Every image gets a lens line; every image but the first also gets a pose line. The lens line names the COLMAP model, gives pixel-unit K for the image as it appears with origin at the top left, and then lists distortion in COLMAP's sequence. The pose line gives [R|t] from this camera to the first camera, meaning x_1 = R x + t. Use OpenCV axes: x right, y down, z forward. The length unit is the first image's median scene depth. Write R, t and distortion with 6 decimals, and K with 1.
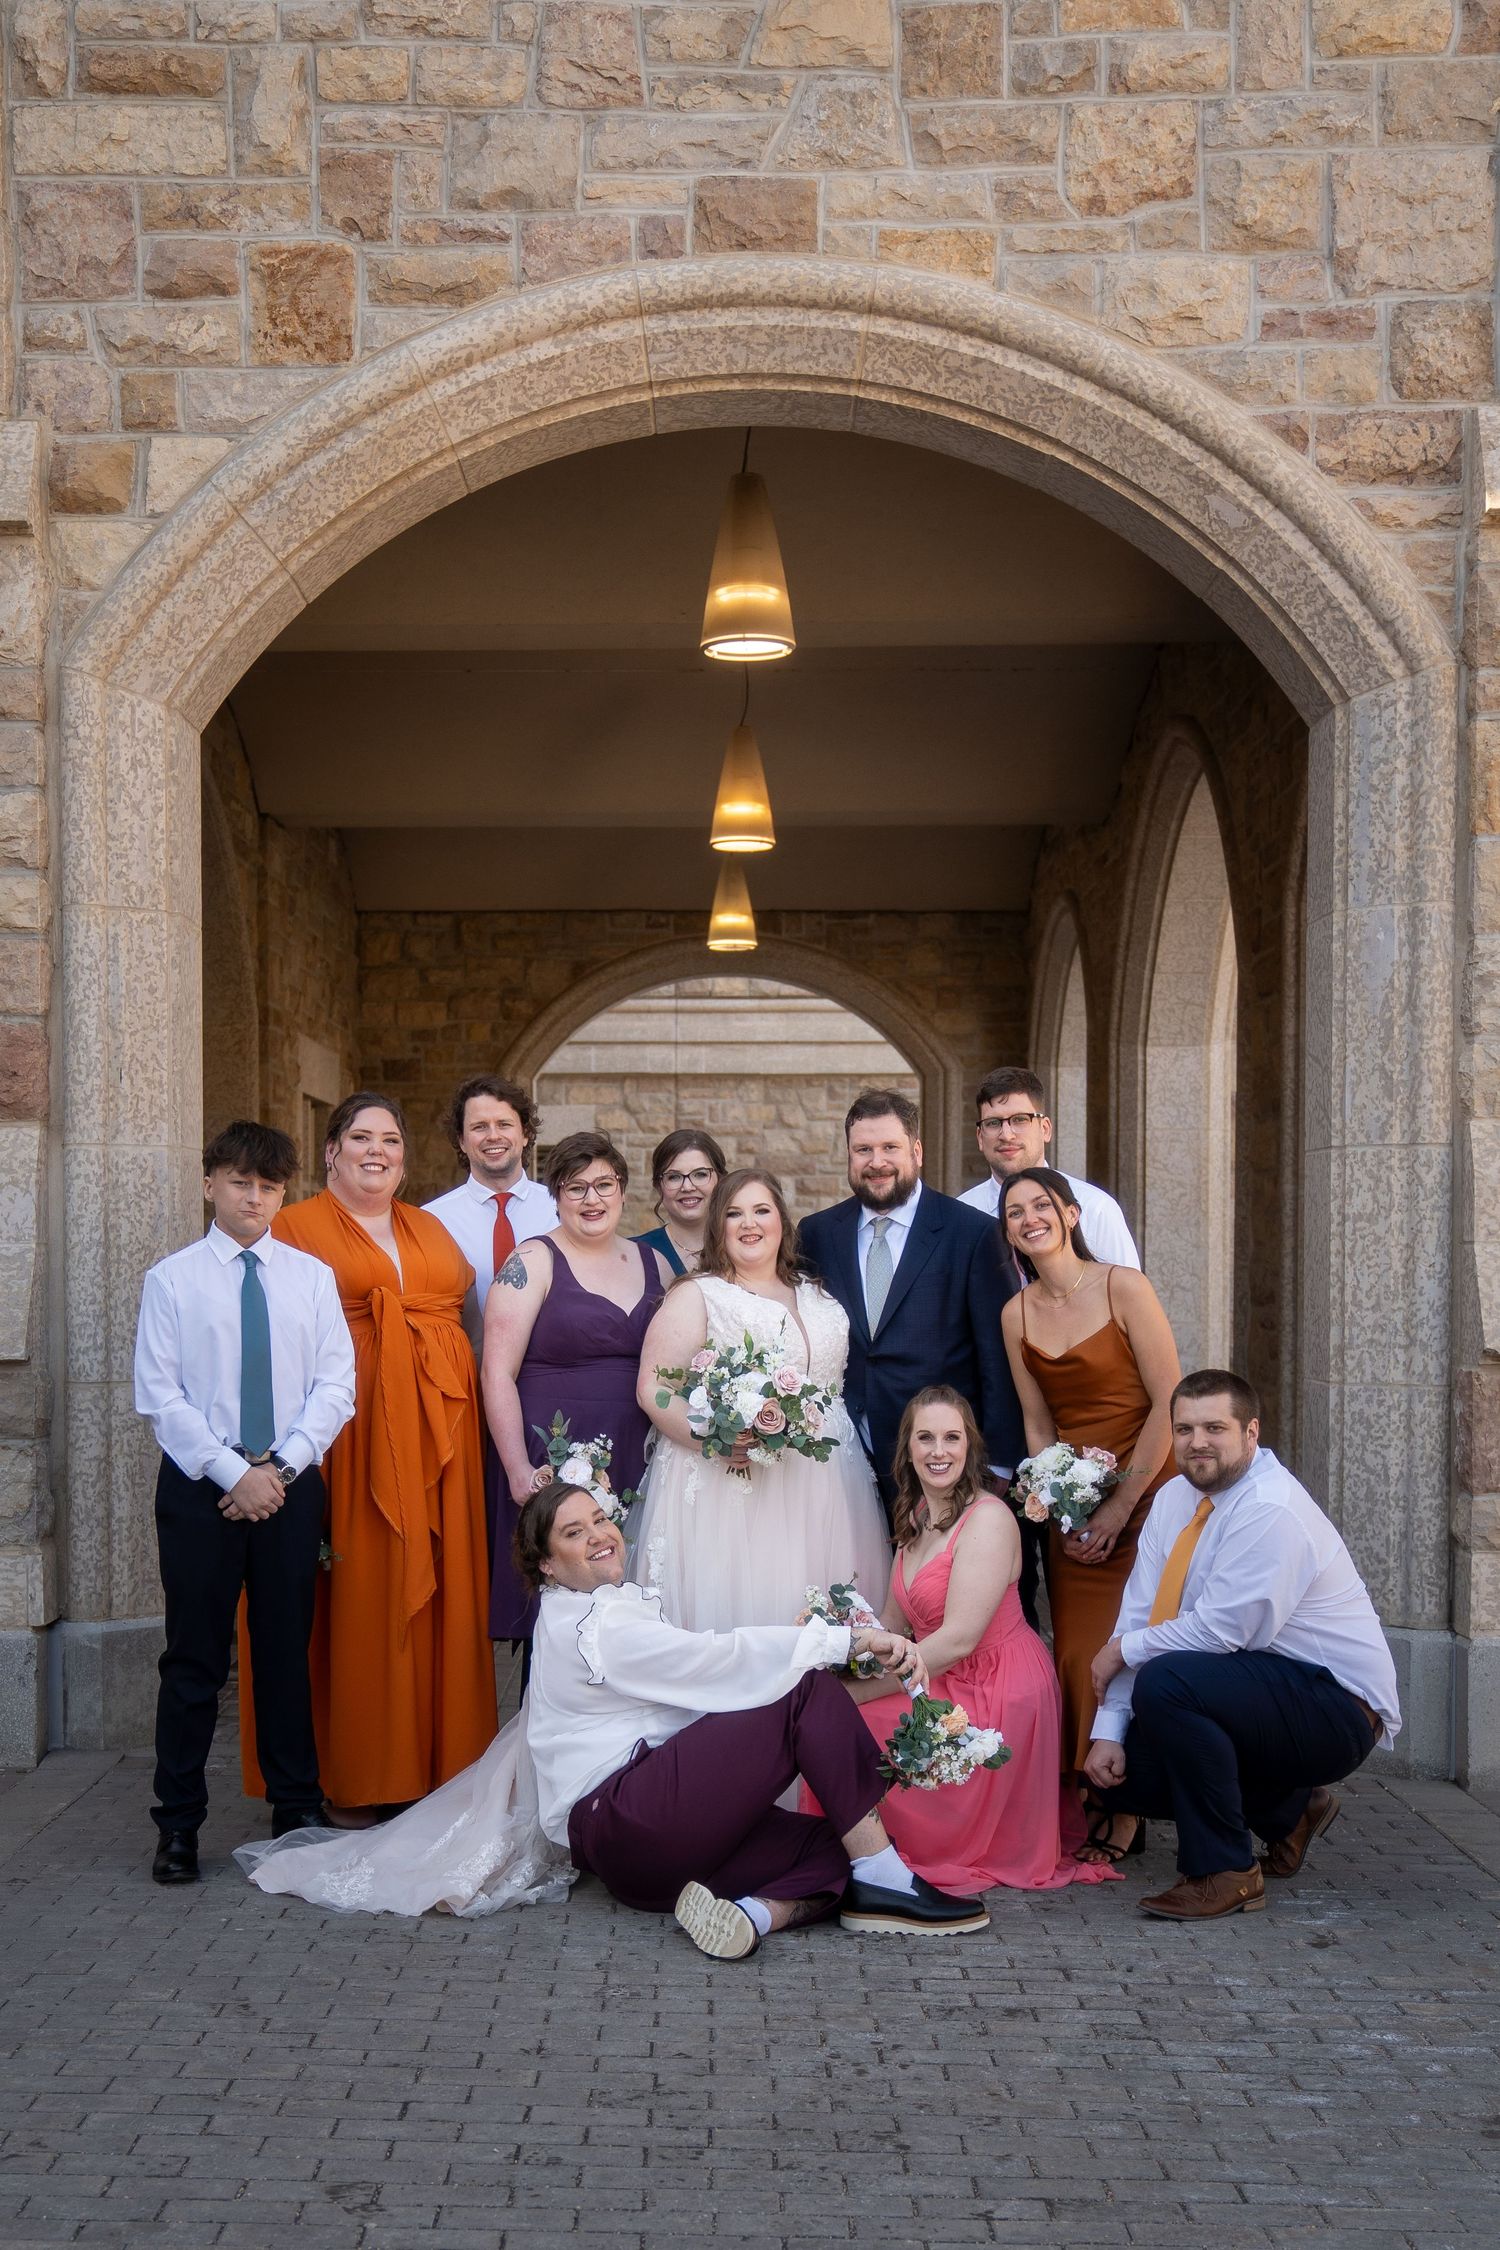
lens RADIAL K [[2729.1, 0, 679.3], [0, 2729.1, 1331.5], [0, 0, 1]] dist [0.018977, 0.054915]
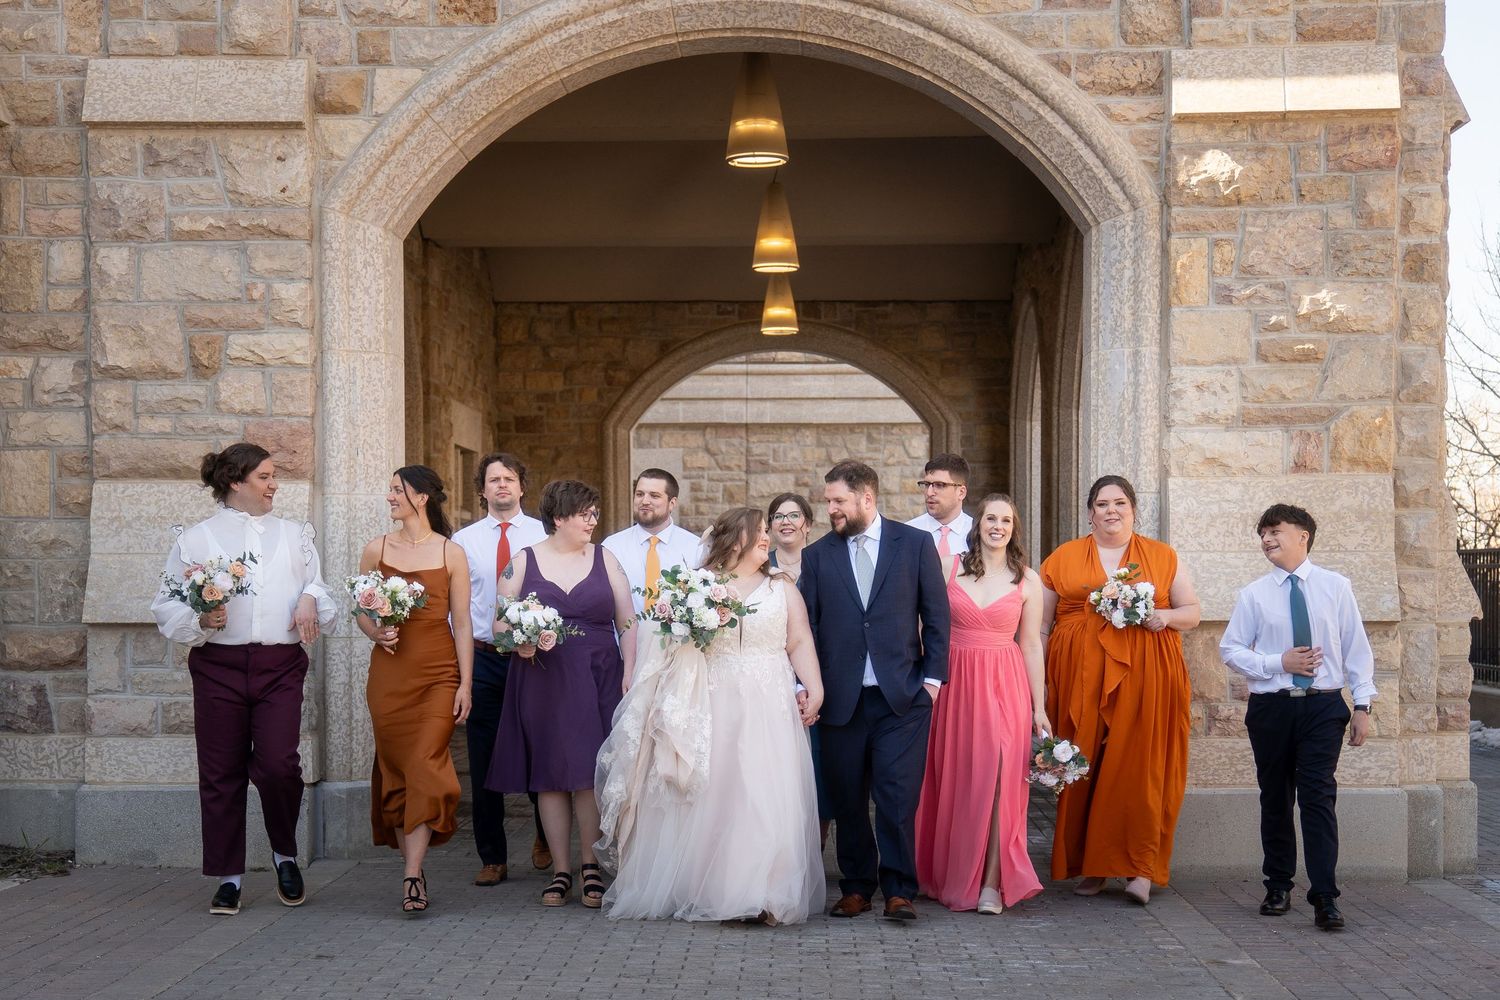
lens RADIAL K [[2343.8, 0, 744.0], [0, 2343.8, 615.0], [0, 0, 1]] dist [0.079245, 0.016209]
pose [[0.999943, -0.001546, -0.010531, 0.045120], [0.001456, 0.999962, -0.008614, 0.017638], [0.010544, 0.008598, 0.999907, -0.424279]]
